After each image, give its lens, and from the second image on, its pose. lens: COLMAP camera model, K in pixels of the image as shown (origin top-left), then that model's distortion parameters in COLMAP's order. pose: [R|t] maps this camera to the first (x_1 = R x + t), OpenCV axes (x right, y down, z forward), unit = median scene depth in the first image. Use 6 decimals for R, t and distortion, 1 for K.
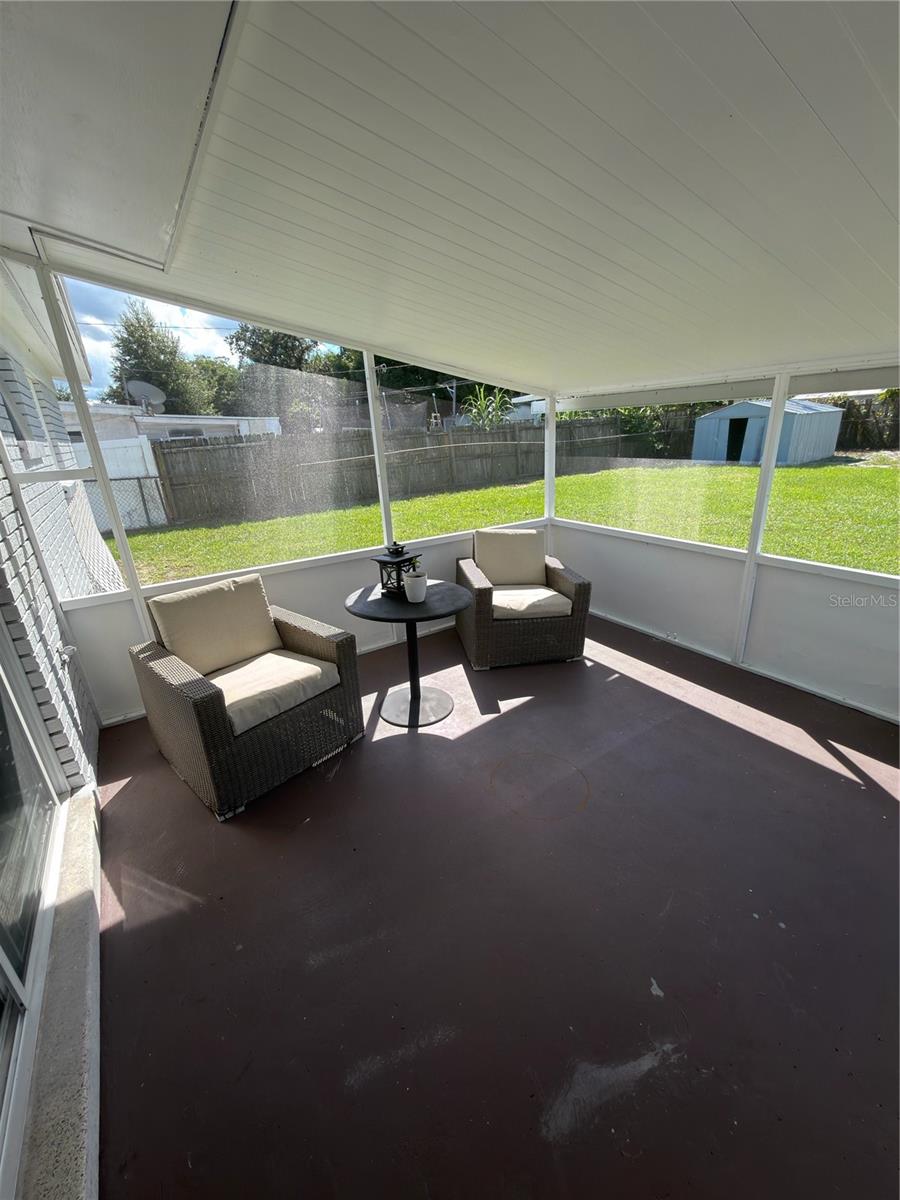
lens RADIAL K [[478.3, 0, 445.5], [0, 478.3, 598.5], [0, 0, 1]] dist [-0.003649, -0.000063]
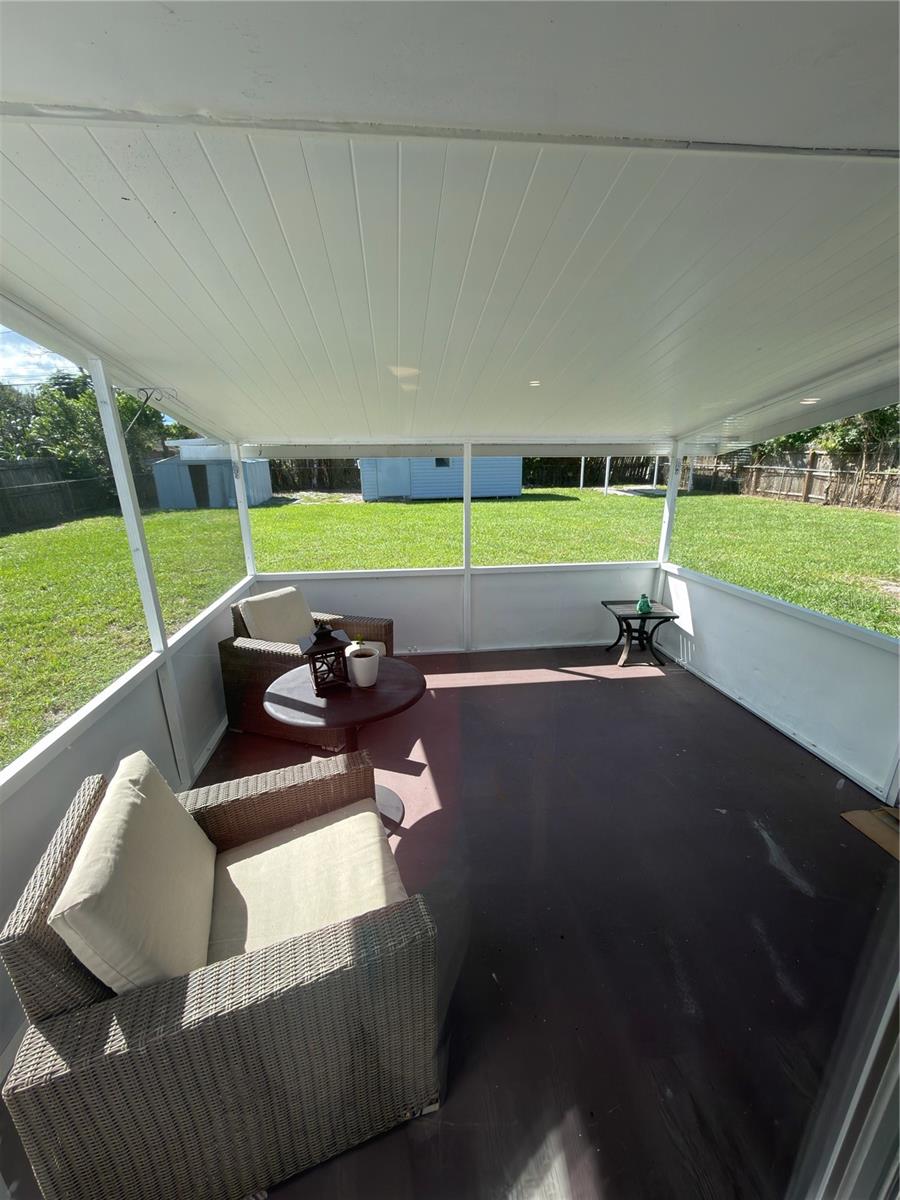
lens RADIAL K [[478.3, 0, 449.5], [0, 478.3, 605.1], [0, 0, 1]] dist [-0.003649, -0.000063]
pose [[0.453428, -0.224208, 0.862632, -0.585725], [0.286216, 0.953211, 0.097306, -0.140681], [-0.844087, 0.202778, 0.496385, 0.381410]]
